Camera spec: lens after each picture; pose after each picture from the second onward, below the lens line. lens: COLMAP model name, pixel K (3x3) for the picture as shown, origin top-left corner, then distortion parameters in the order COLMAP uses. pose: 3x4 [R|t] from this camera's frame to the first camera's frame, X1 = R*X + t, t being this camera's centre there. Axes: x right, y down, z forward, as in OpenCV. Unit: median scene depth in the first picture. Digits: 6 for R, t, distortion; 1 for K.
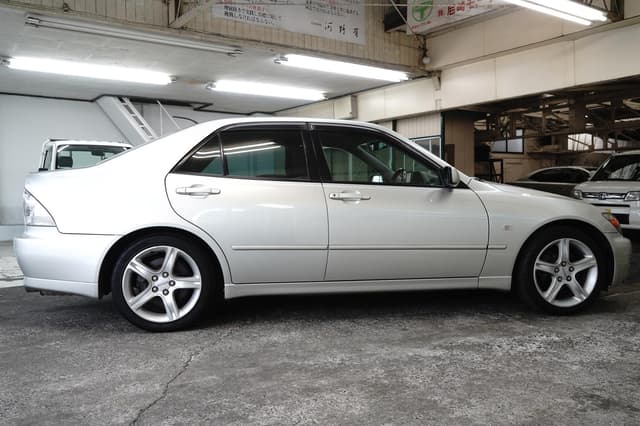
lens RADIAL K [[553.7, 0, 322.0], [0, 553.7, 212.5], [0, 0, 1]] dist [0.004556, 0.007244]
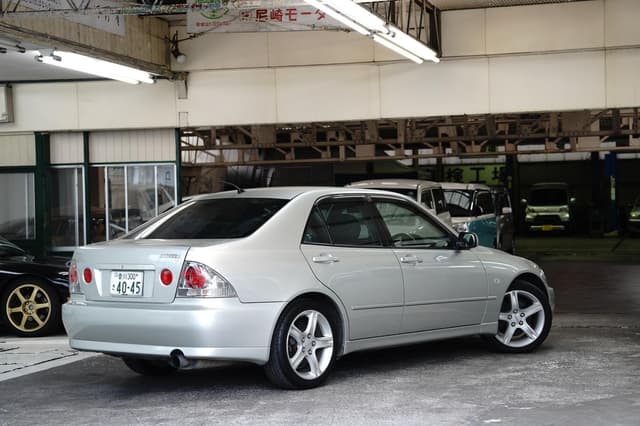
lens RADIAL K [[1317.7, 0, 320.0], [0, 1317.7, 213.0], [0, 0, 1]] dist [0.319908, -0.075909]
pose [[0.765410, -0.007527, 0.643499, -0.883306], [0.034215, 0.998993, -0.029012, -0.024800], [-0.642632, 0.044223, 0.764897, -0.469163]]
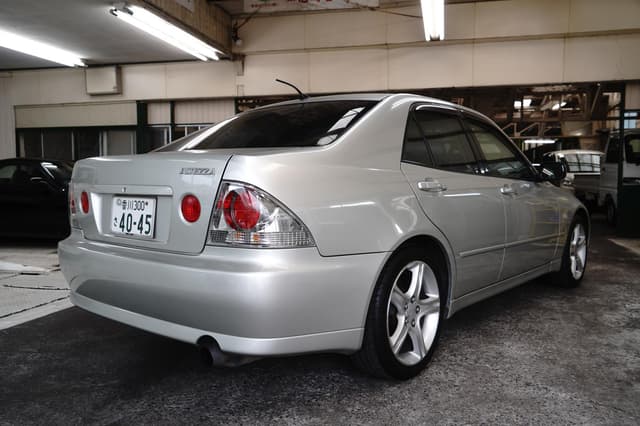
lens RADIAL K [[538.3, 0, 312.5], [0, 538.3, 214.1], [0, 0, 1]] dist [0.003984, 0.003701]
pose [[0.751827, -0.035552, 0.658401, -0.382339], [0.016368, 0.999244, 0.035267, -0.012746], [-0.659157, -0.015738, 0.751841, 0.249544]]
